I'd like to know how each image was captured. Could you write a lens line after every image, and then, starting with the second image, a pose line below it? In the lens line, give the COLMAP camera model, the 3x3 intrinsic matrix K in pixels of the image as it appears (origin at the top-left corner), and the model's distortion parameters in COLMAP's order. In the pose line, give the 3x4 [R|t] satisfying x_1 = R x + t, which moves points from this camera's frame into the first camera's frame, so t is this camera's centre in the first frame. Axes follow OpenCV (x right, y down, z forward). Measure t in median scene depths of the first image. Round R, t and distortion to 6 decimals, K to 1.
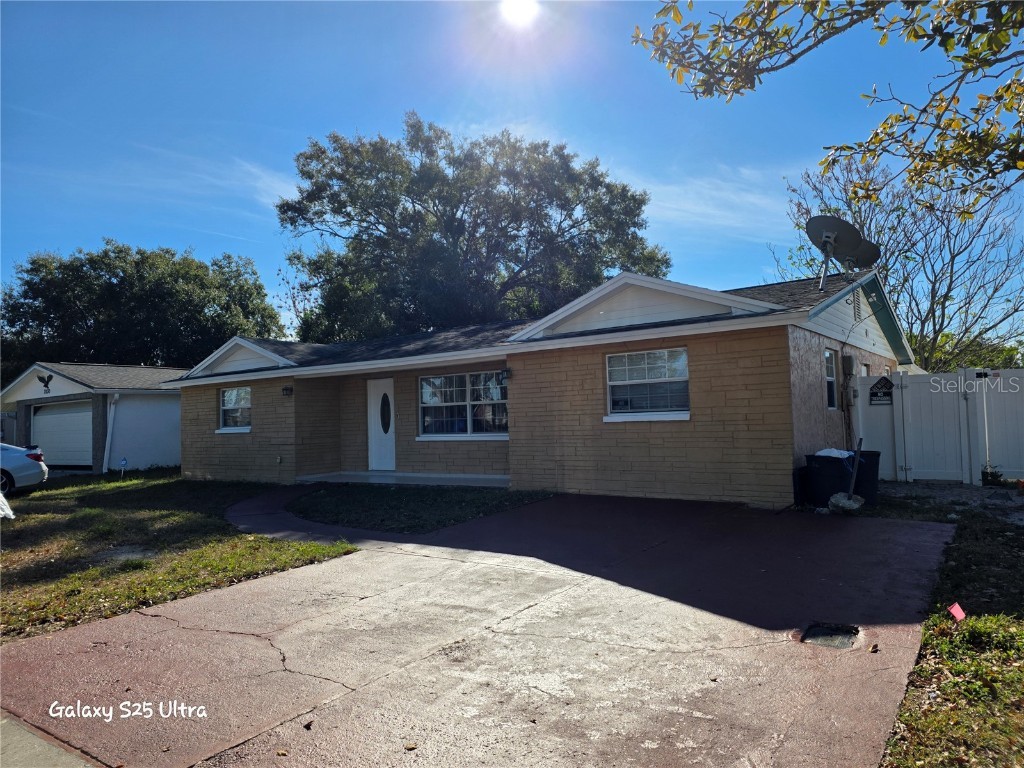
lens RADIAL K [[691.3, 0, 512.0], [0, 691.3, 384.0], [0, 0, 1]] dist [0.004440, -0.002476]
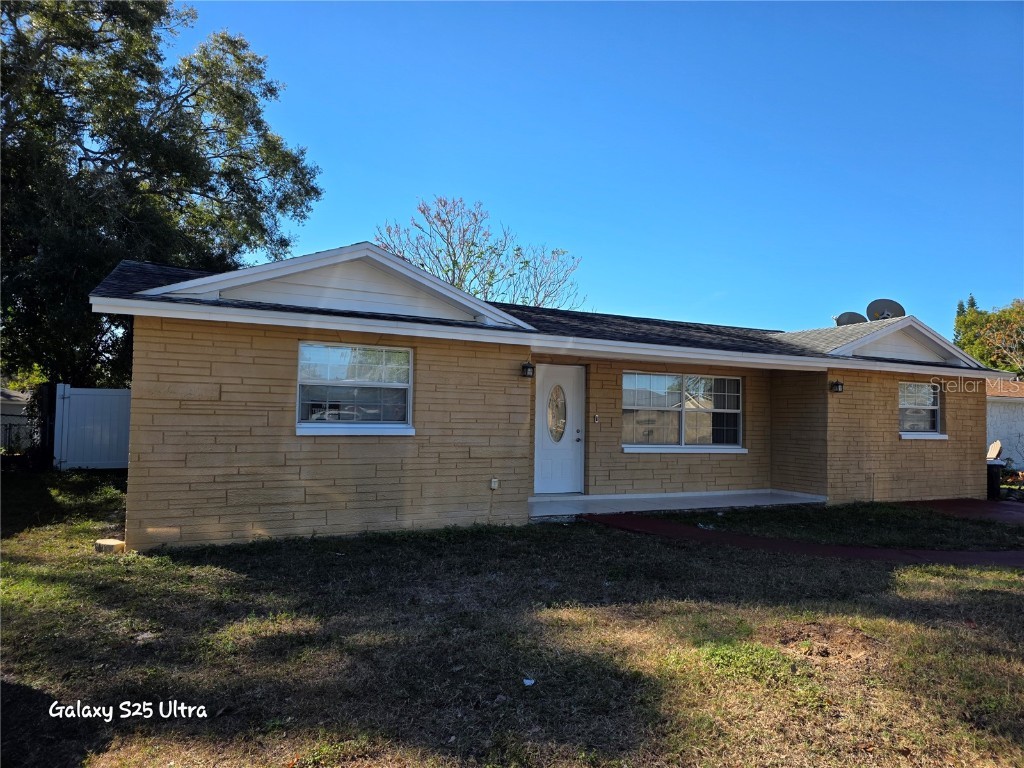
lens RADIAL K [[691.3, 0, 512.0], [0, 691.3, 384.0], [0, 0, 1]] dist [0.004440, -0.002476]
pose [[0.449076, 0.082735, 0.889655, -1.150619], [-0.084700, 0.995162, -0.049792, 0.072383], [-0.889470, -0.052993, 0.453911, 1.003370]]
